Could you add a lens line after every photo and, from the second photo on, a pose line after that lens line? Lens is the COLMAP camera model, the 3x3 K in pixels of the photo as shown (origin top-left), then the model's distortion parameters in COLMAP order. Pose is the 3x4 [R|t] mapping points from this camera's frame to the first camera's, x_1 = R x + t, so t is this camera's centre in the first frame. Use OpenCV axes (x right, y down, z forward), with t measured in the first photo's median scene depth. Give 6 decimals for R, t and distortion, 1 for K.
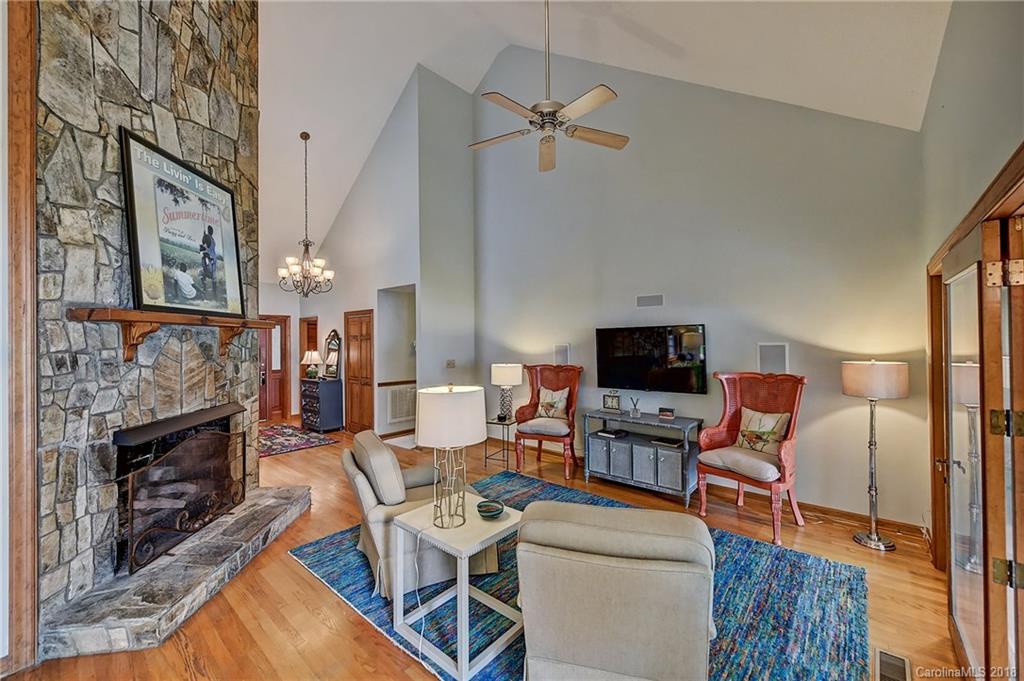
lens RADIAL K [[405.0, 0, 516.7], [0, 405.0, 333.8], [0, 0, 1]] dist [0.000165, -0.001065]
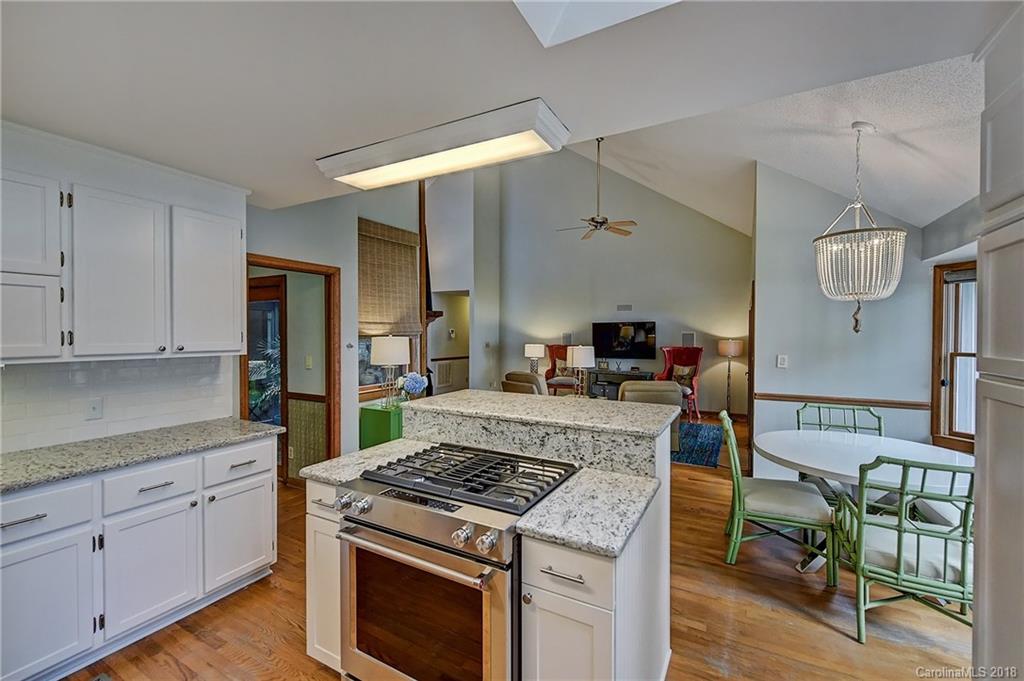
lens RADIAL K [[424.5, 0, 515.7], [0, 424.5, 336.3], [0, 0, 1]] dist [0.000519, 0.000075]
pose [[0.976624, 0.013454, 0.214532, -0.774461], [-0.018679, 0.999576, 0.022345, 0.013978], [-0.214140, -0.025830, 0.976461, -1.031036]]
